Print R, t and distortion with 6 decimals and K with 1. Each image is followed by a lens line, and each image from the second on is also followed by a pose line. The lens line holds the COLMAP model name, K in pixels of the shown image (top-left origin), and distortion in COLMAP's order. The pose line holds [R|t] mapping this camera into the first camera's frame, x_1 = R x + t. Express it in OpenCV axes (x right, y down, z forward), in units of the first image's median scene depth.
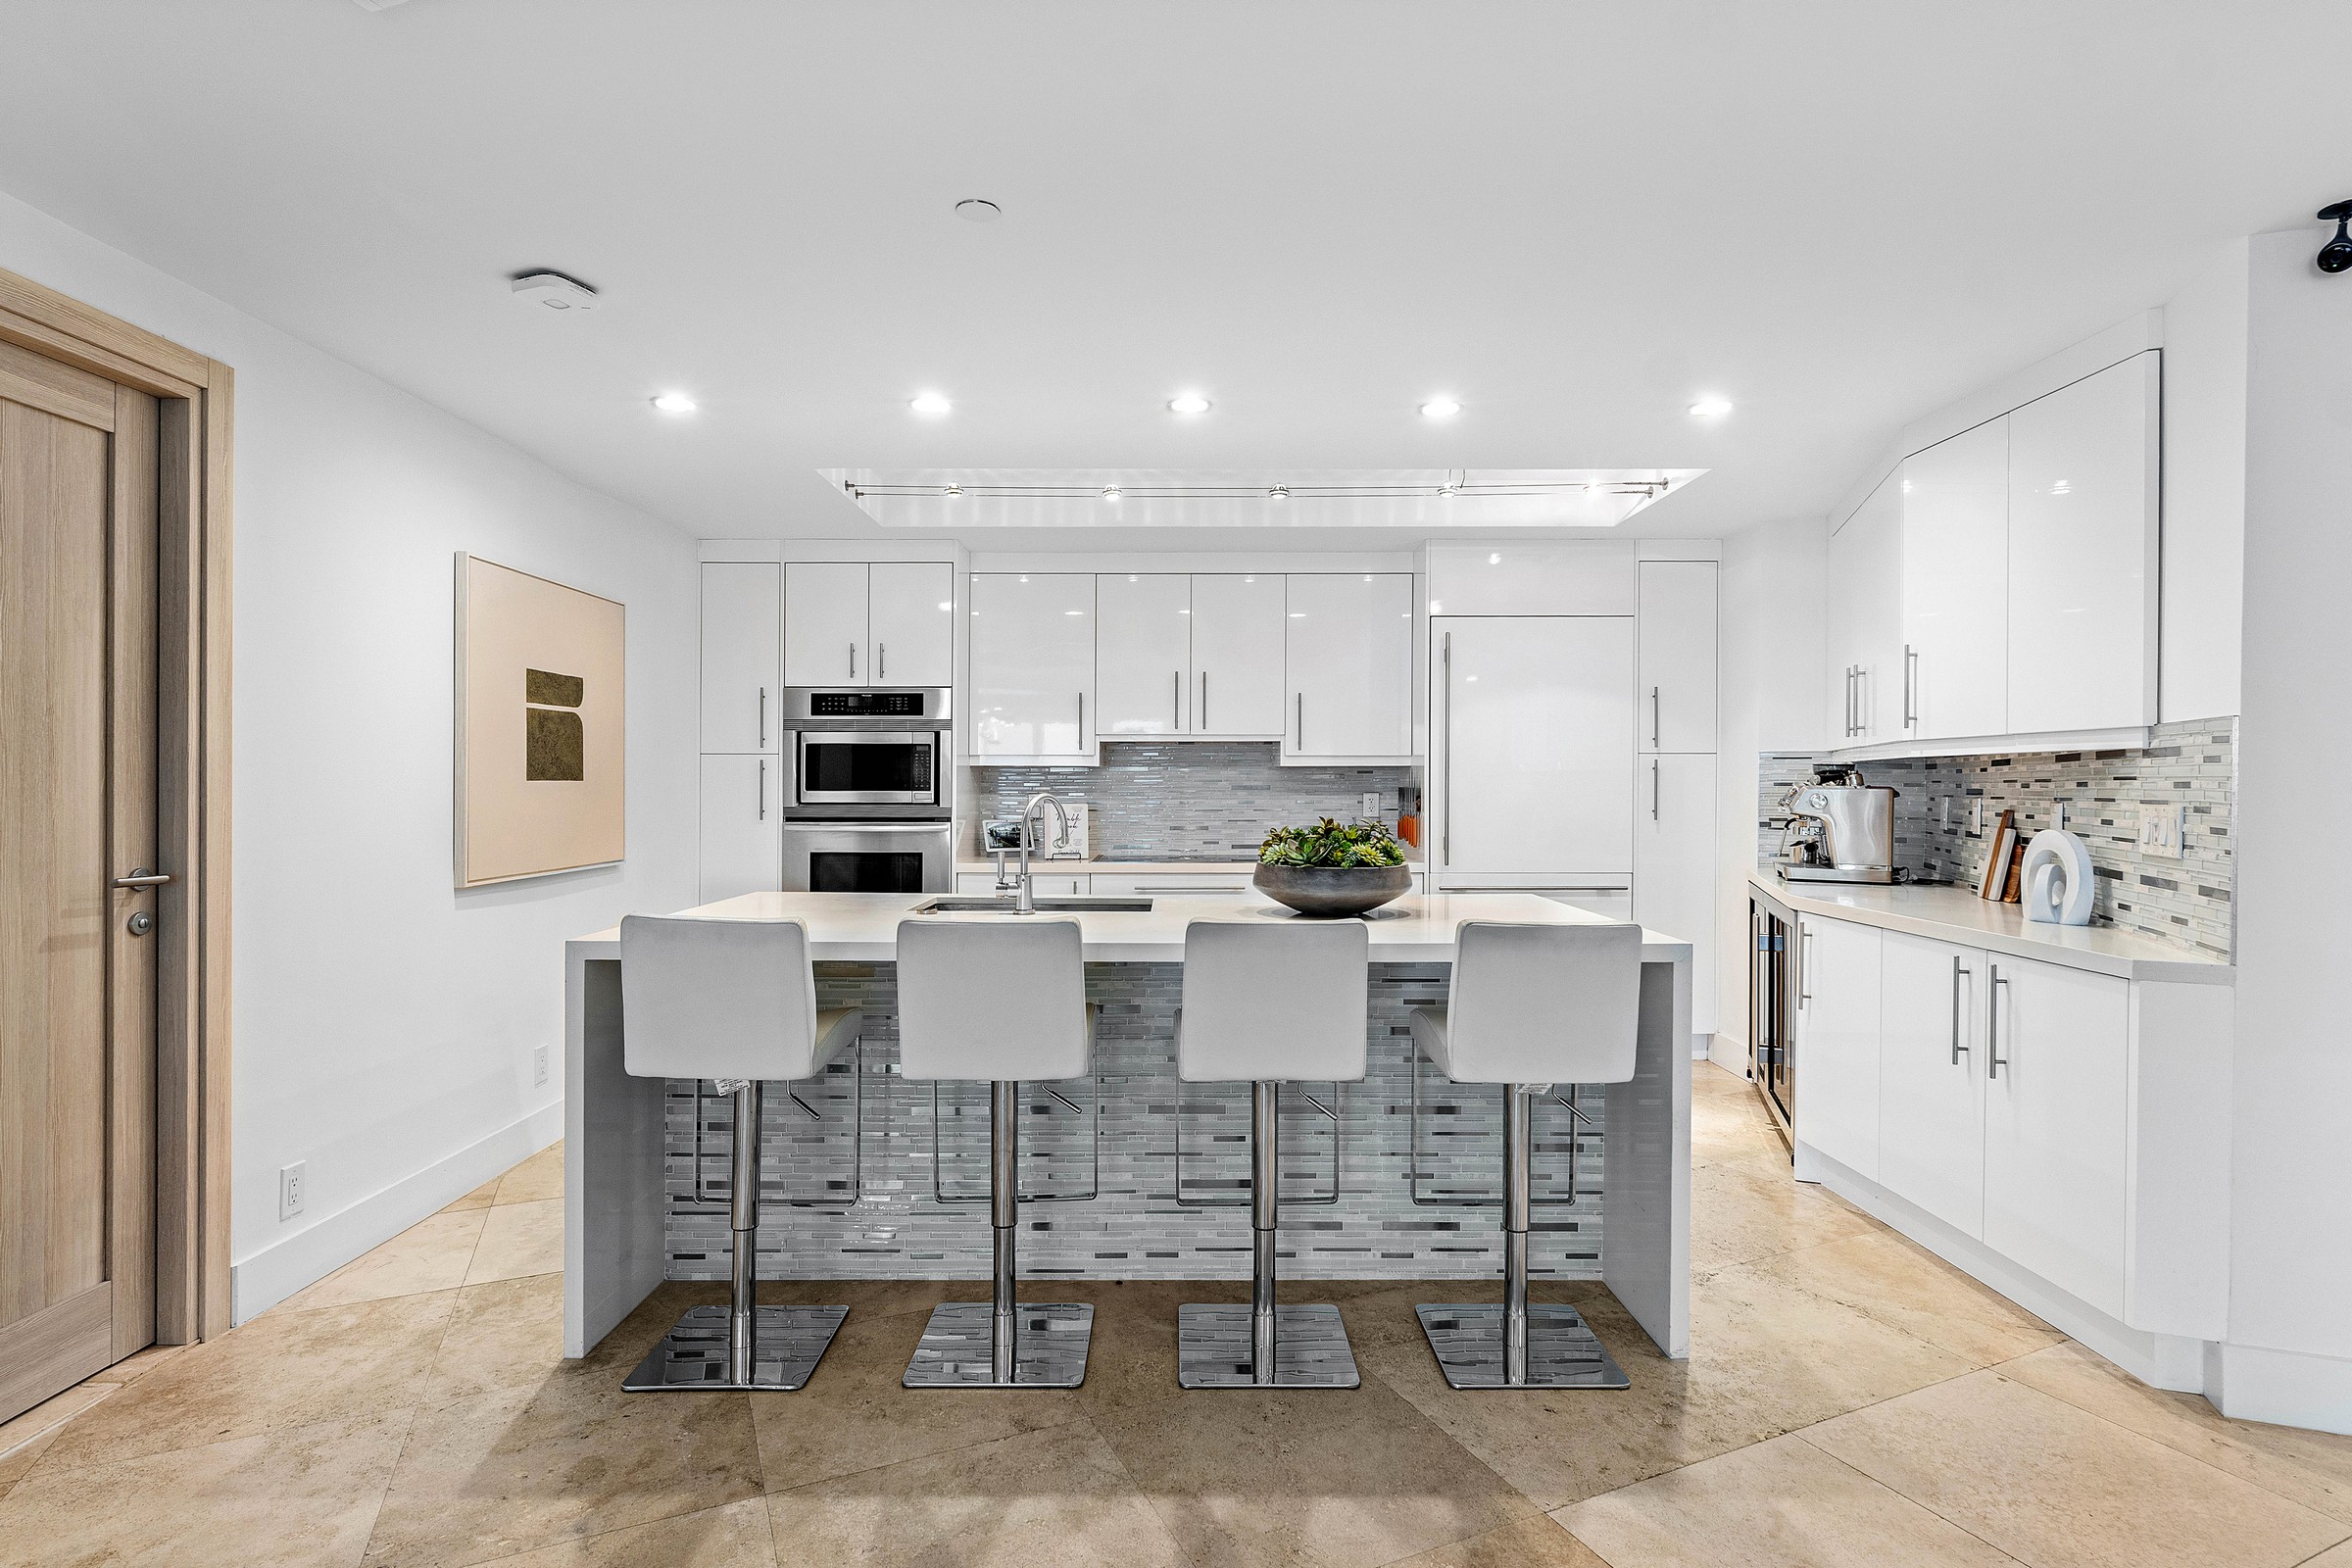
lens RADIAL K [[1136.5, 0, 1204.3], [0, 1136.5, 780.8], [0, 0, 1]] dist [-0.001656, -0.000457]
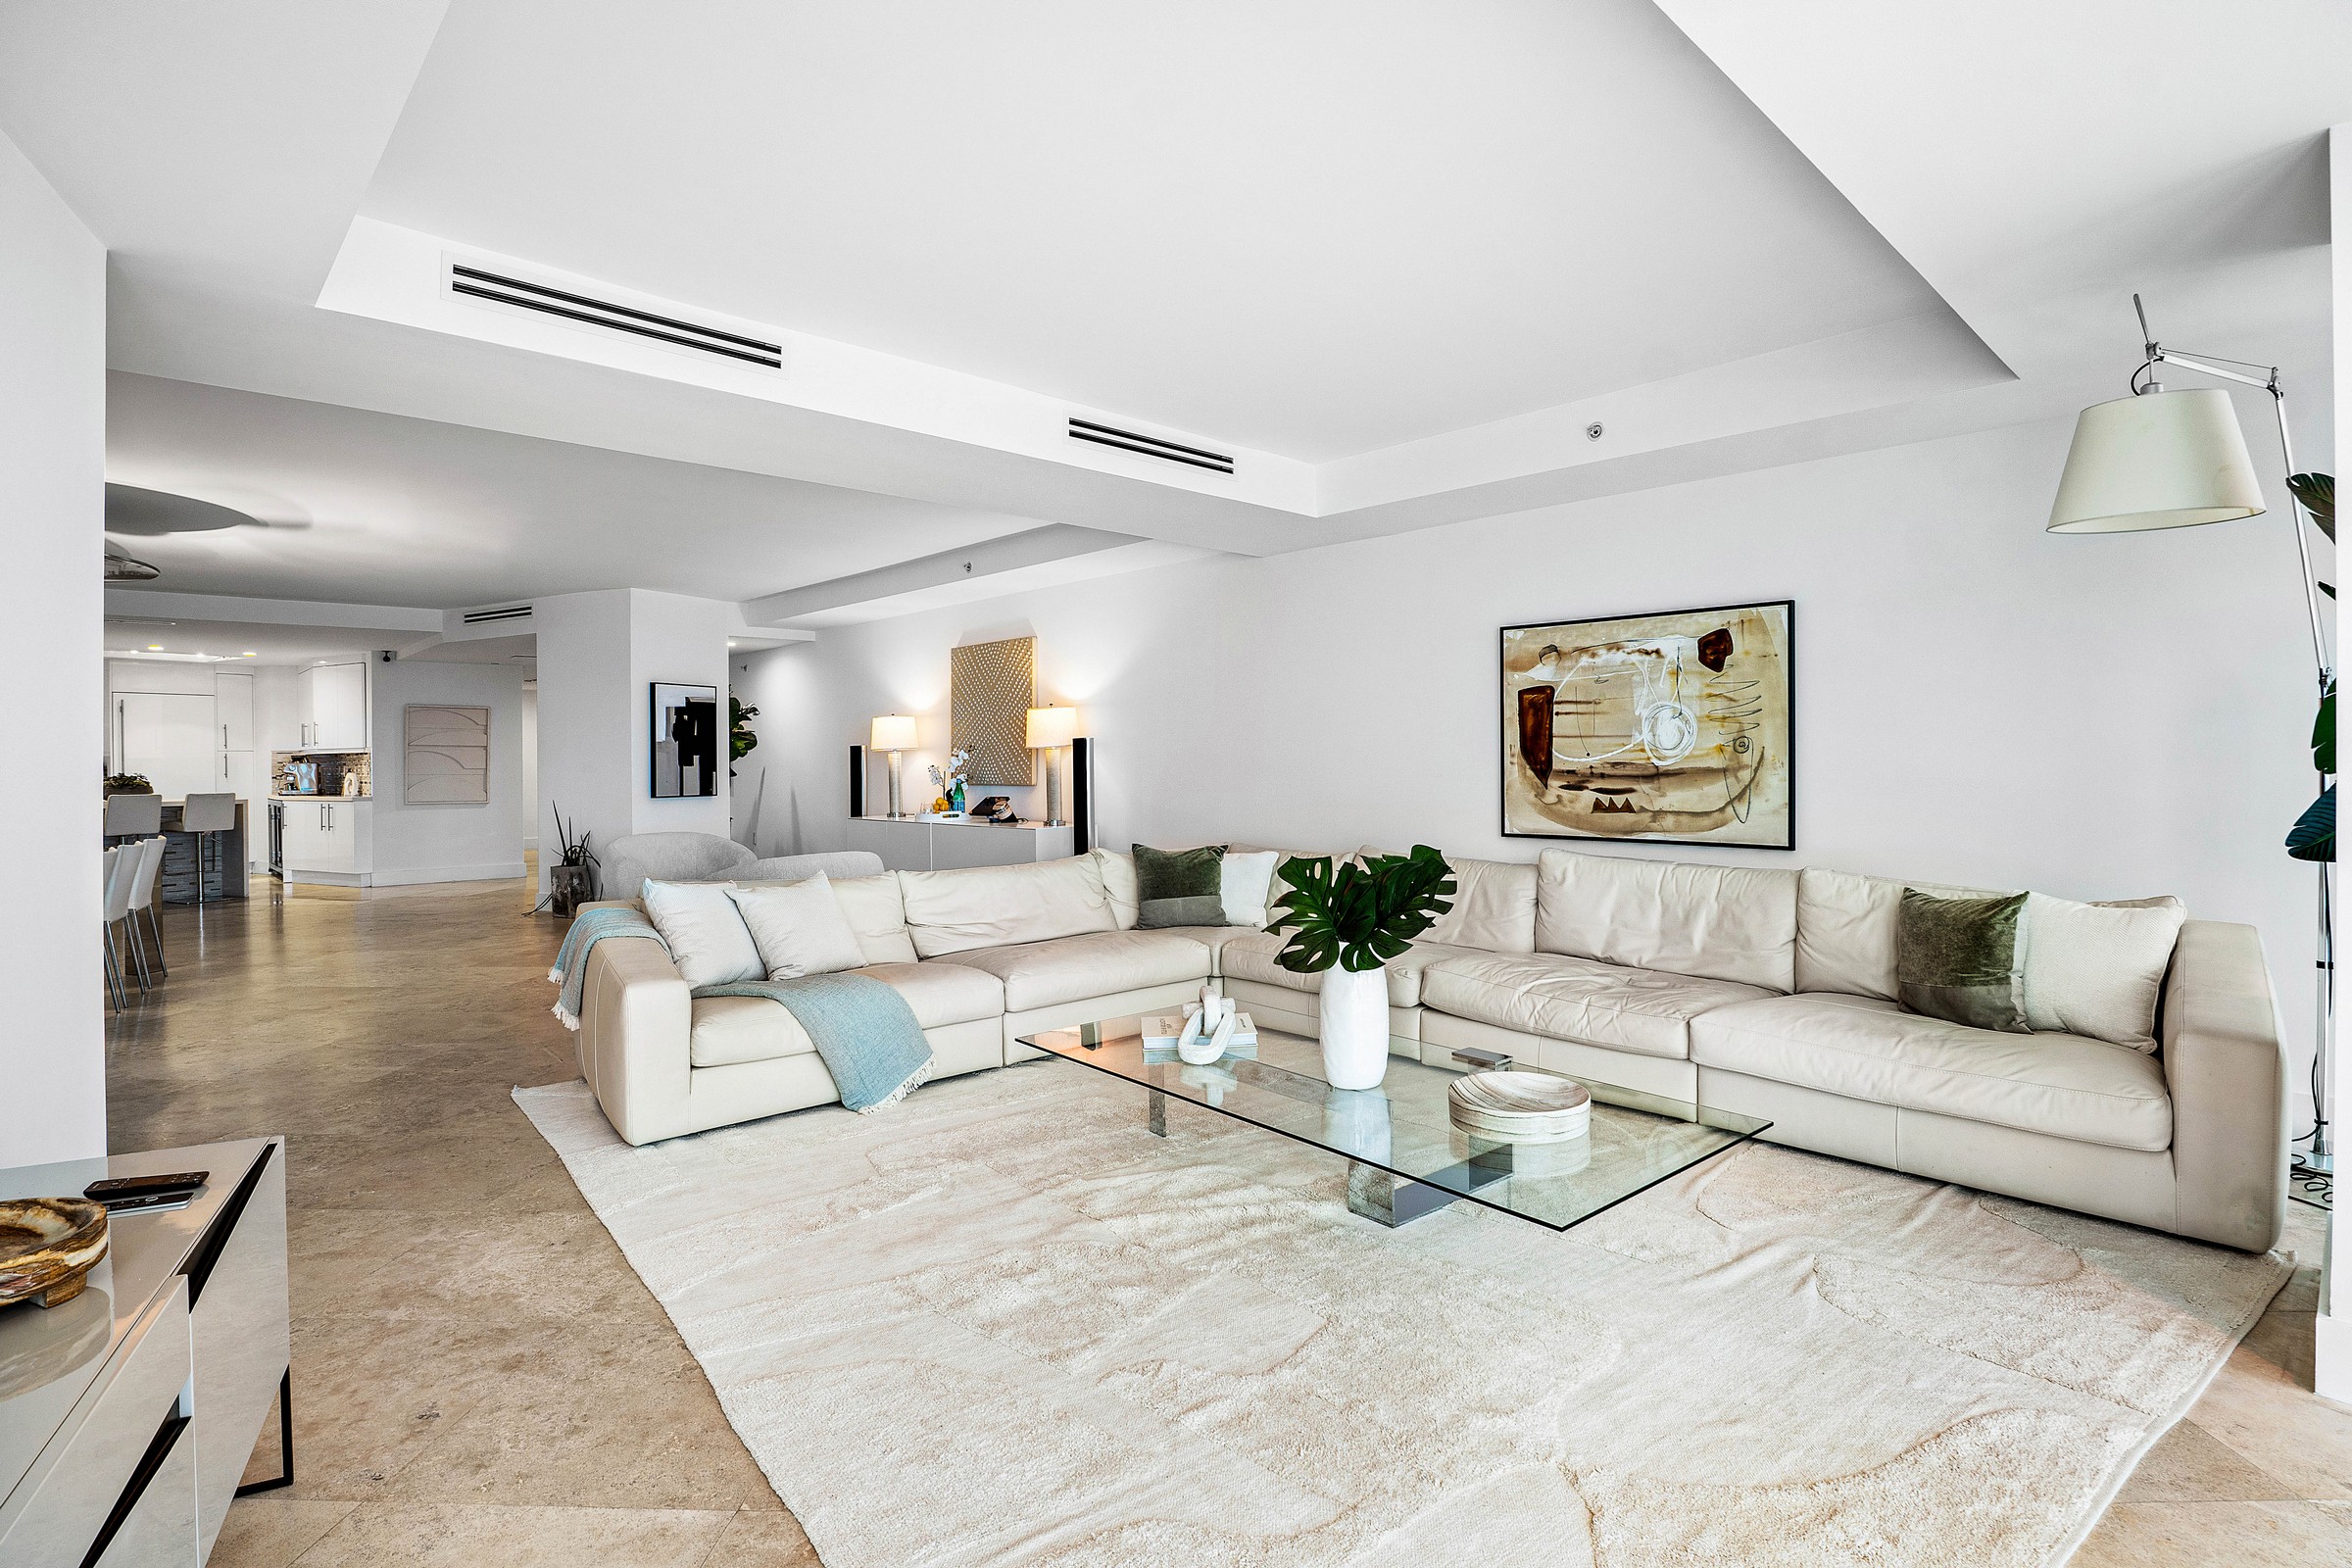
lens RADIAL K [[1136.5, 0, 1204.3], [0, 1136.5, 780.8], [0, 0, 1]] dist [-0.001656, -0.000457]
pose [[0.429626, -0.012440, 0.902921, -1.255377], [-0.007634, 0.999819, 0.017407, -0.020985], [-0.902974, -0.014371, 0.429454, -2.723840]]
